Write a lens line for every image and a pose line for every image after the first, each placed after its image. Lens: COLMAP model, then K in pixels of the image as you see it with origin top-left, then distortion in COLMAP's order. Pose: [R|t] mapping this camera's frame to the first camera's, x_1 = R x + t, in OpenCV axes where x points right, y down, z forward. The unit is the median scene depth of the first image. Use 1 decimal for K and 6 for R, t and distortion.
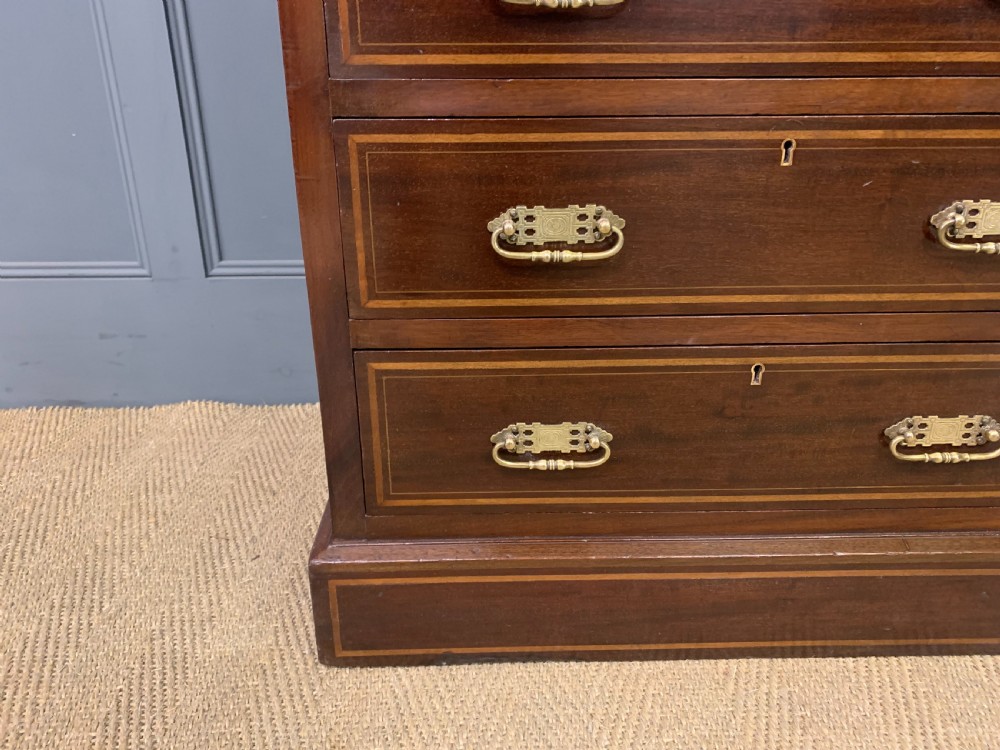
lens RADIAL K [[772.3, 0, 496.1], [0, 772.3, 380.4], [0, 0, 1]] dist [0.016153, -0.002668]
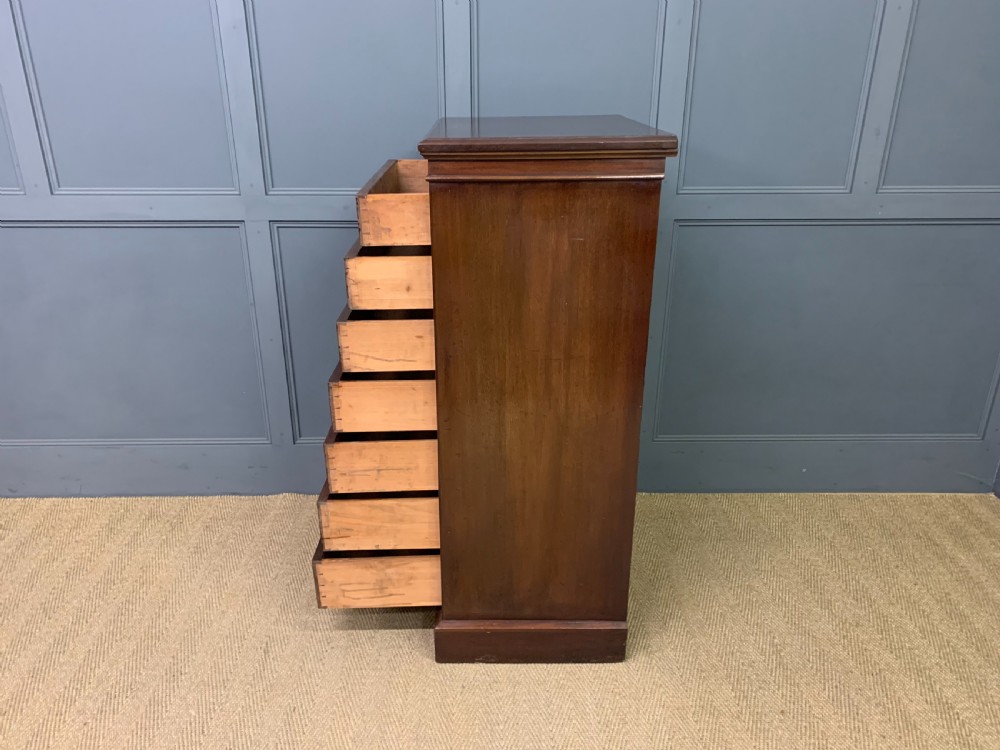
lens RADIAL K [[760.3, 0, 485.7], [0, 760.3, 380.6], [0, 0, 1]] dist [0.018366, 0.000438]
pose [[0.999779, 0.007851, -0.019499, 0.460028], [-0.008091, 0.999892, -0.012232, -0.517339], [0.019401, 0.012387, 0.999735, -2.313132]]
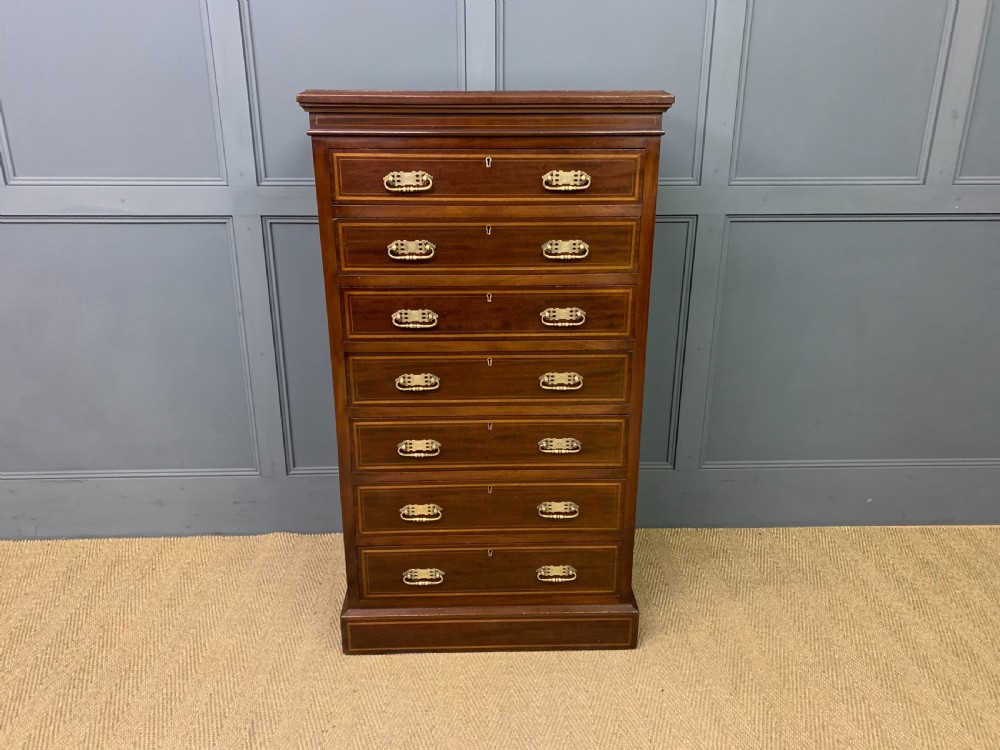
lens RADIAL K [[762.2, 0, 497.1], [0, 762.2, 368.6], [0, 0, 1]] dist [0.022108, -0.004652]
pose [[0.999991, 0.001652, 0.003912, 0.316089], [-0.001387, 0.997763, -0.066829, -0.477038], [-0.004014, 0.066823, 0.997757, -1.831733]]
